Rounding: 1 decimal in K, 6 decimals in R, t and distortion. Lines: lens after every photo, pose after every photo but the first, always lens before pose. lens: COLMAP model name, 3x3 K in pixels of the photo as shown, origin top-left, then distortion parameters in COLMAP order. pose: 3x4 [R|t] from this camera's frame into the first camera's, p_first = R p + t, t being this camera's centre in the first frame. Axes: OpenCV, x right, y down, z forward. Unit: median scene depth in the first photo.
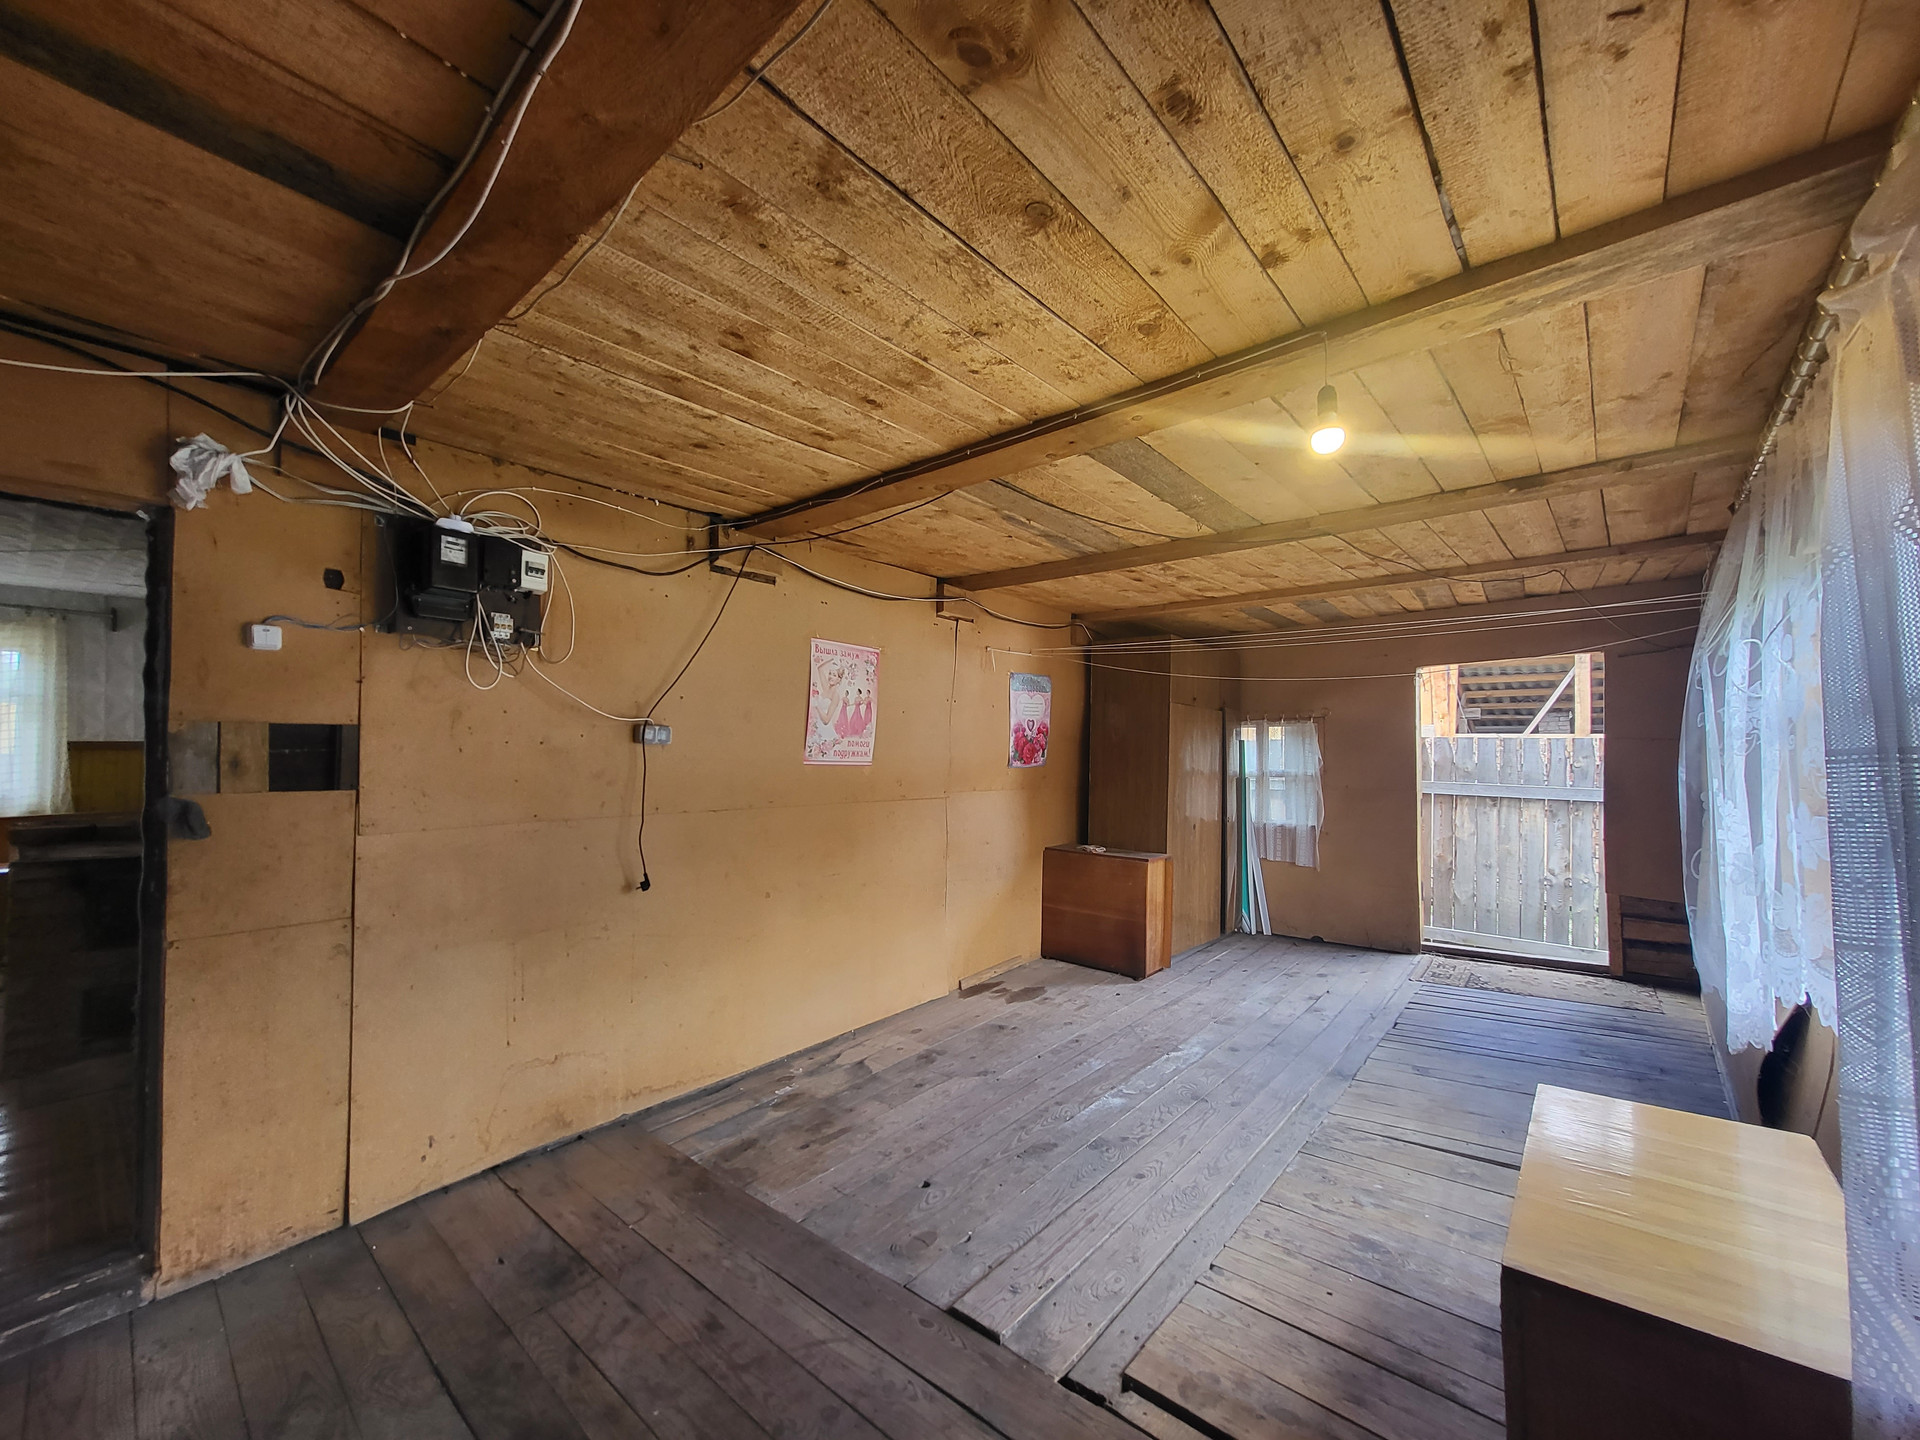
lens RADIAL K [[751.2, 0, 938.3], [0, 751.2, 744.7], [0, 0, 1]] dist [0.004209, -0.001424]
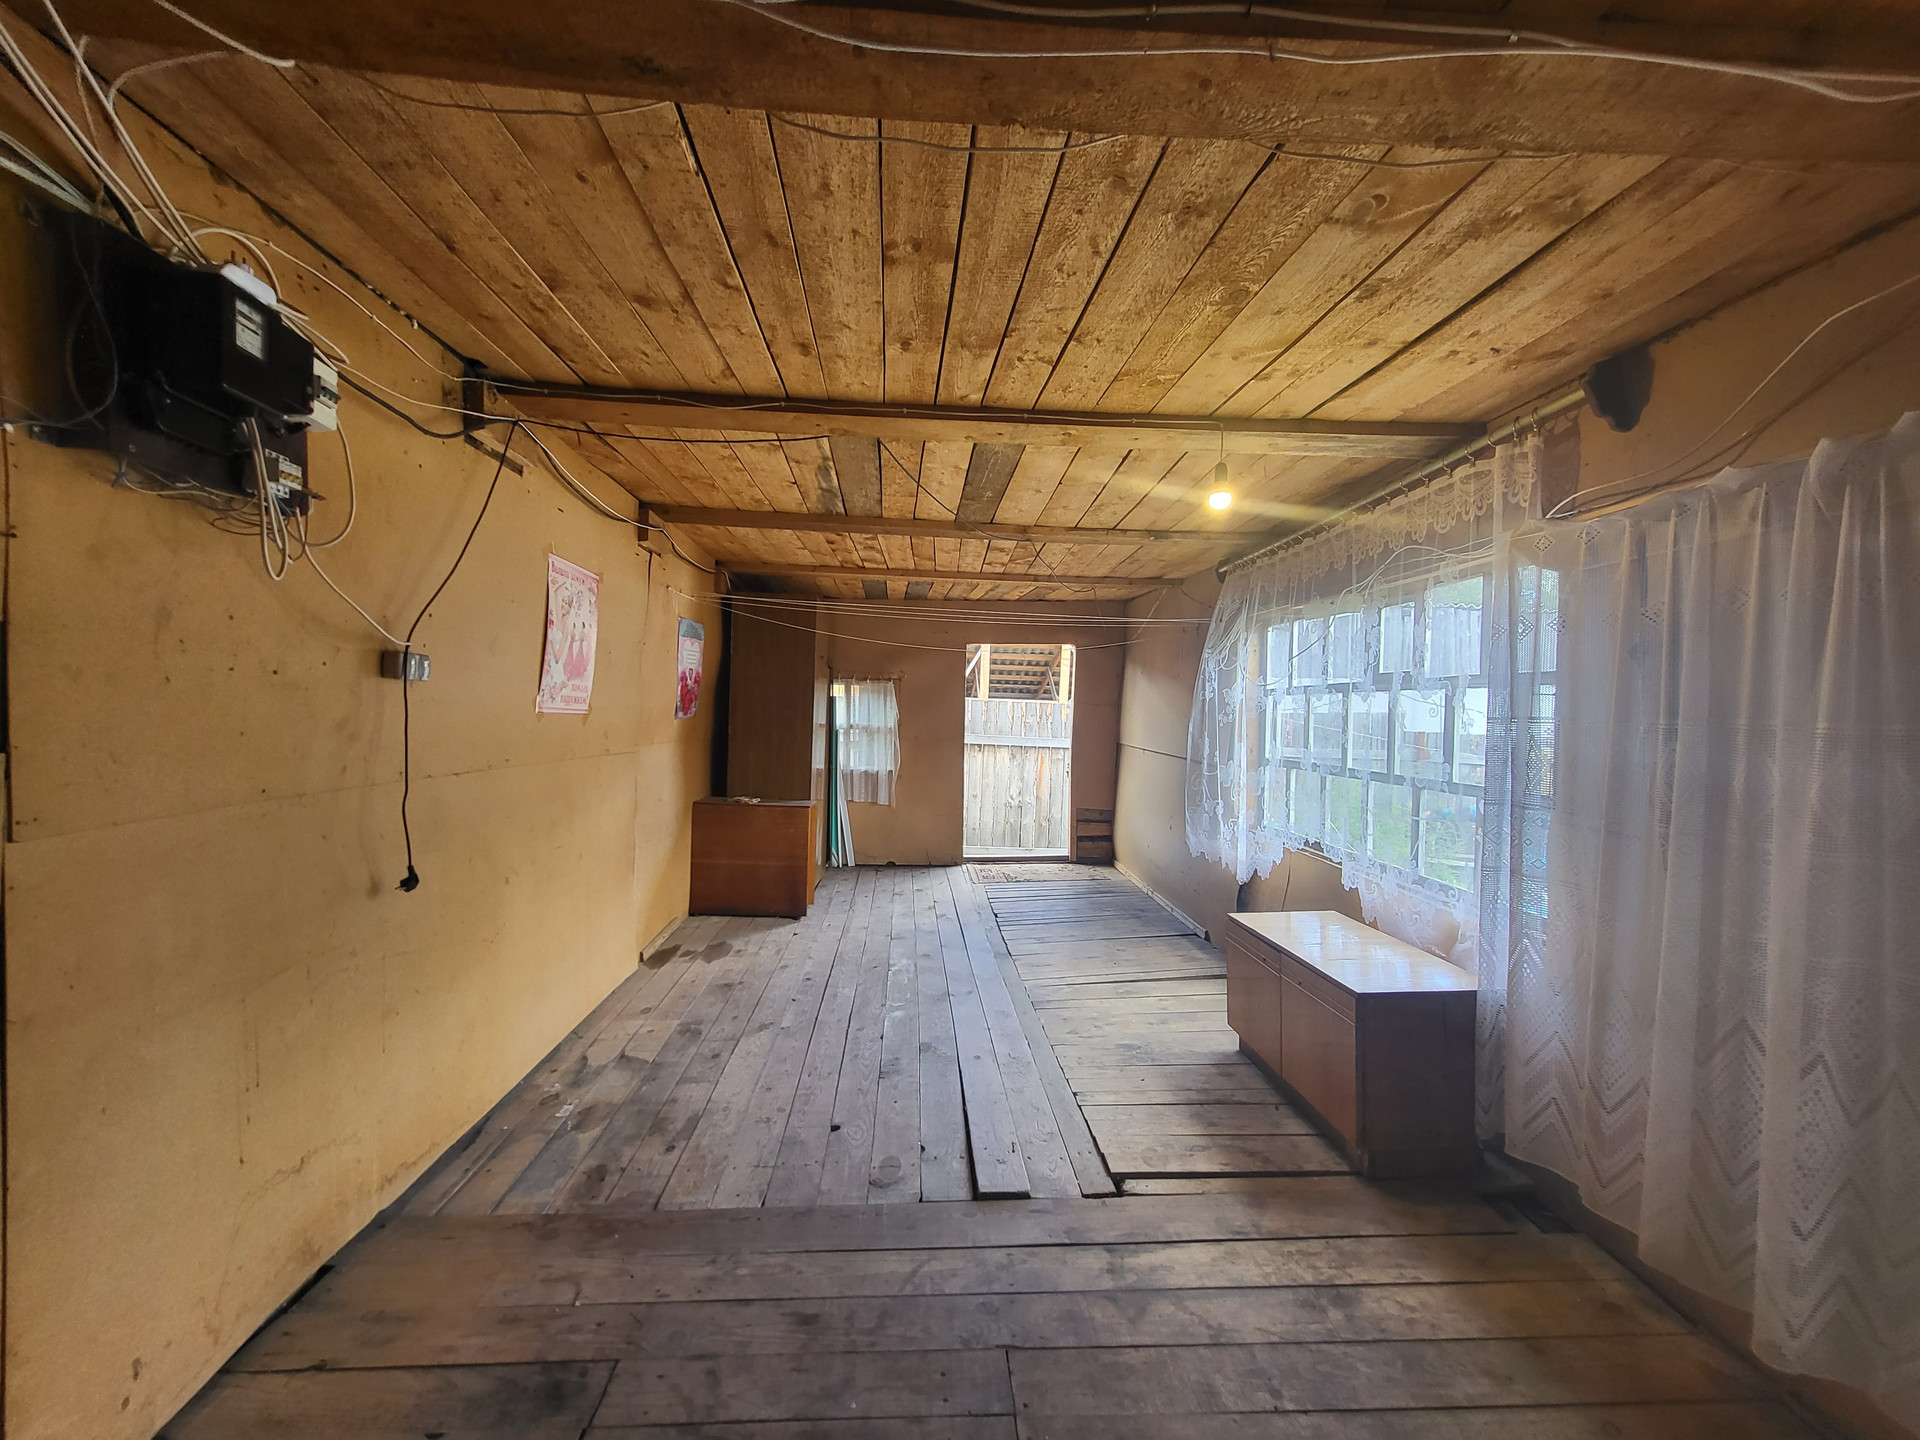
lens RADIAL K [[751.2, 0, 938.3], [0, 751.2, 744.7], [0, 0, 1]] dist [0.004209, -0.001424]
pose [[0.727965, -0.012969, 0.685491, -0.411104], [-0.030501, 0.998219, 0.051277, 0.006300], [-0.684935, -0.058236, 0.726273, 0.130928]]
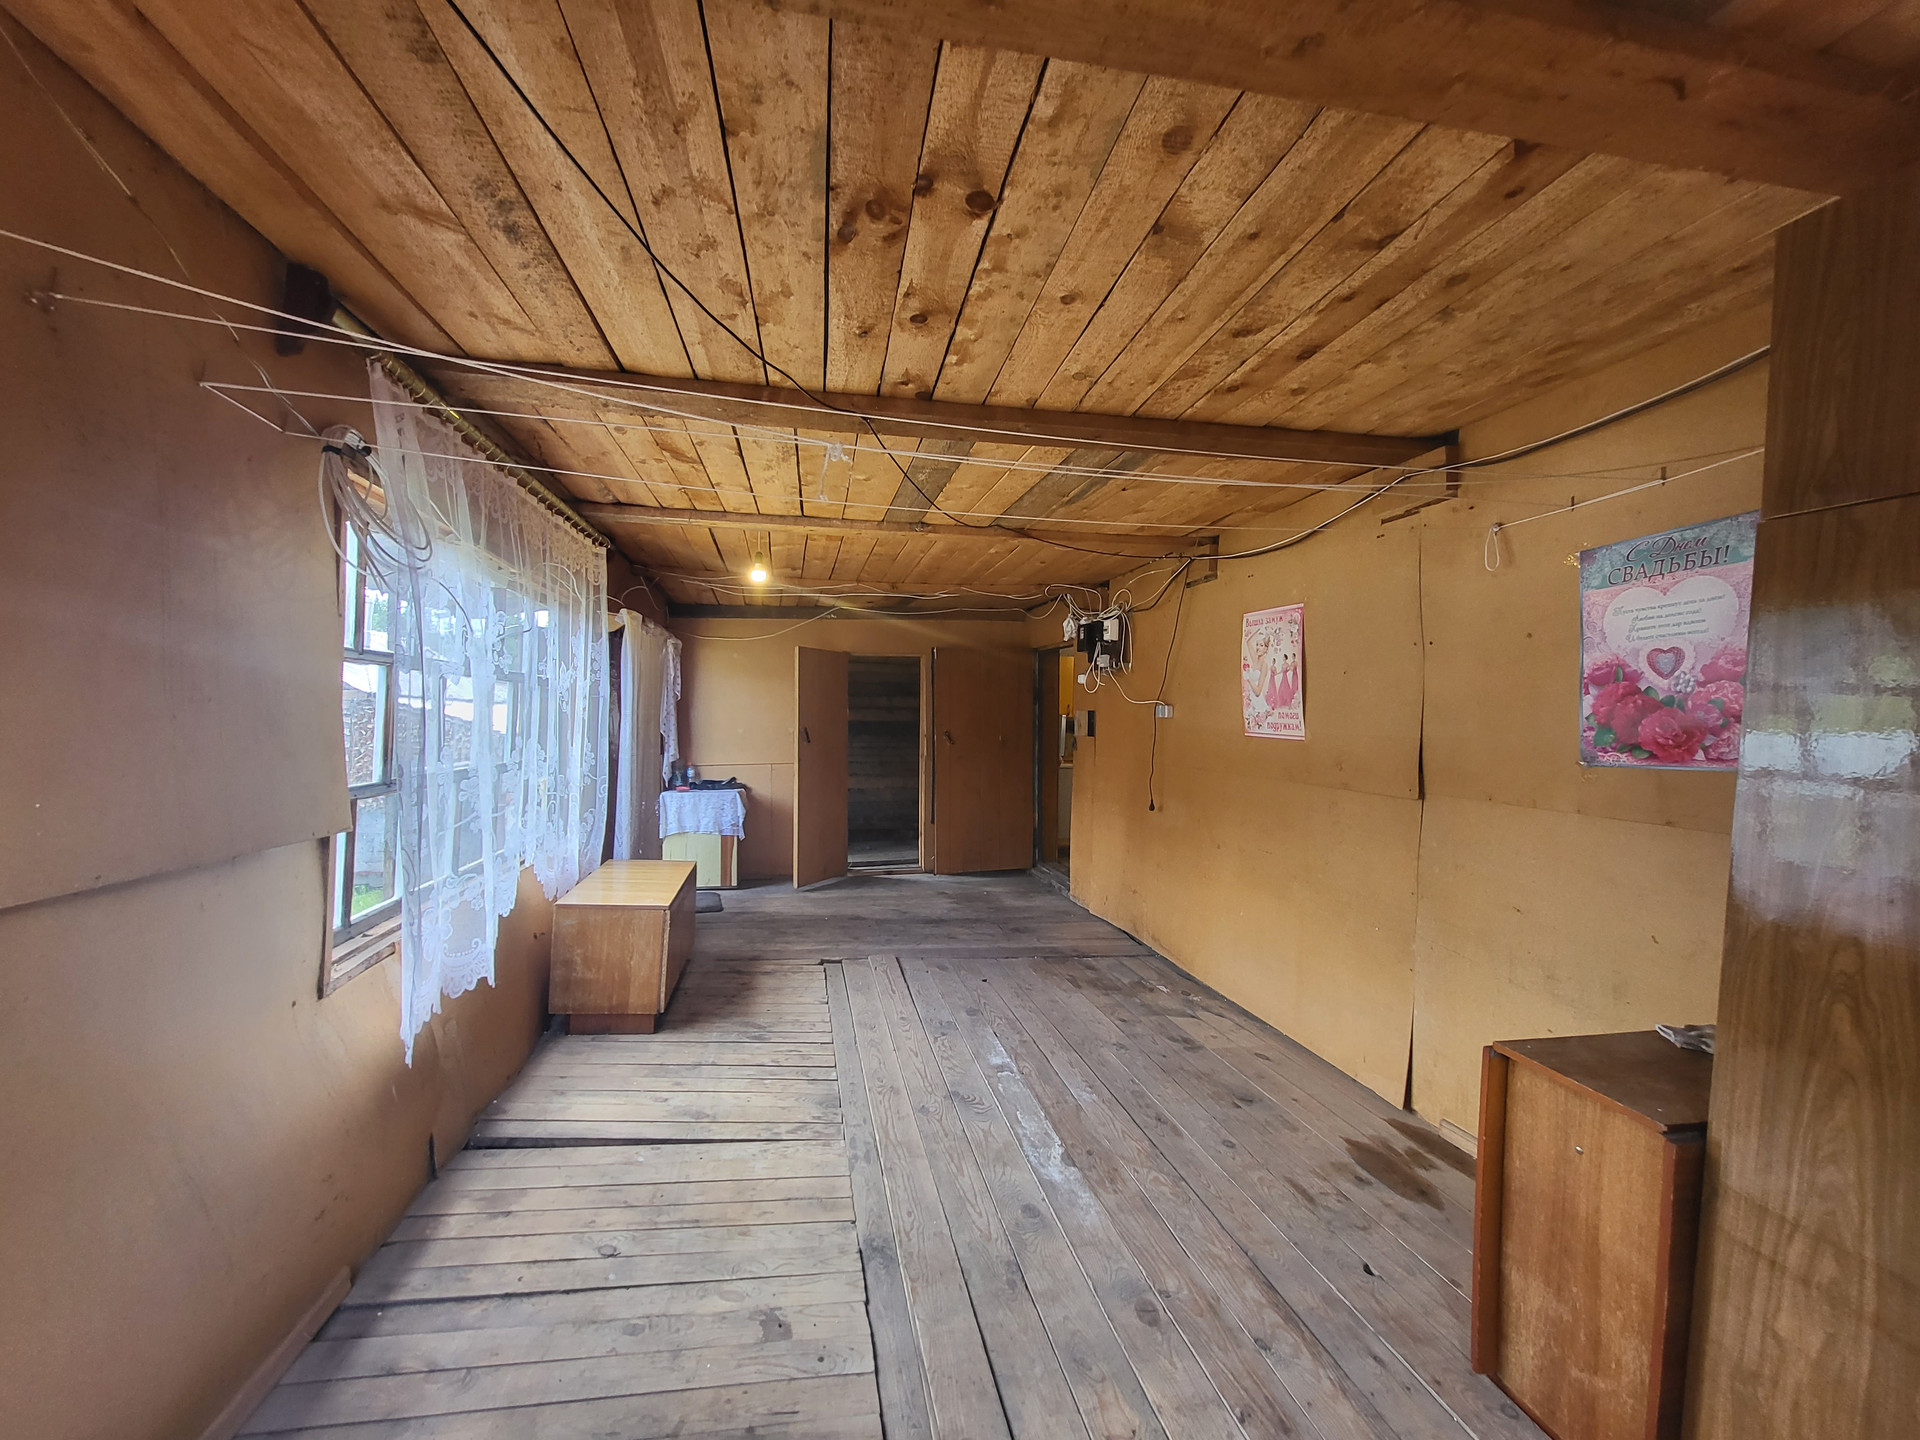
lens RADIAL K [[751.2, 0, 938.3], [0, 751.2, 744.7], [0, 0, 1]] dist [0.004209, -0.001424]
pose [[-0.614478, 0.012495, -0.788835, 0.904483], [-0.015539, 0.999489, 0.027936, 0.015838], [0.788781, 0.029424, -0.613969, 1.294148]]
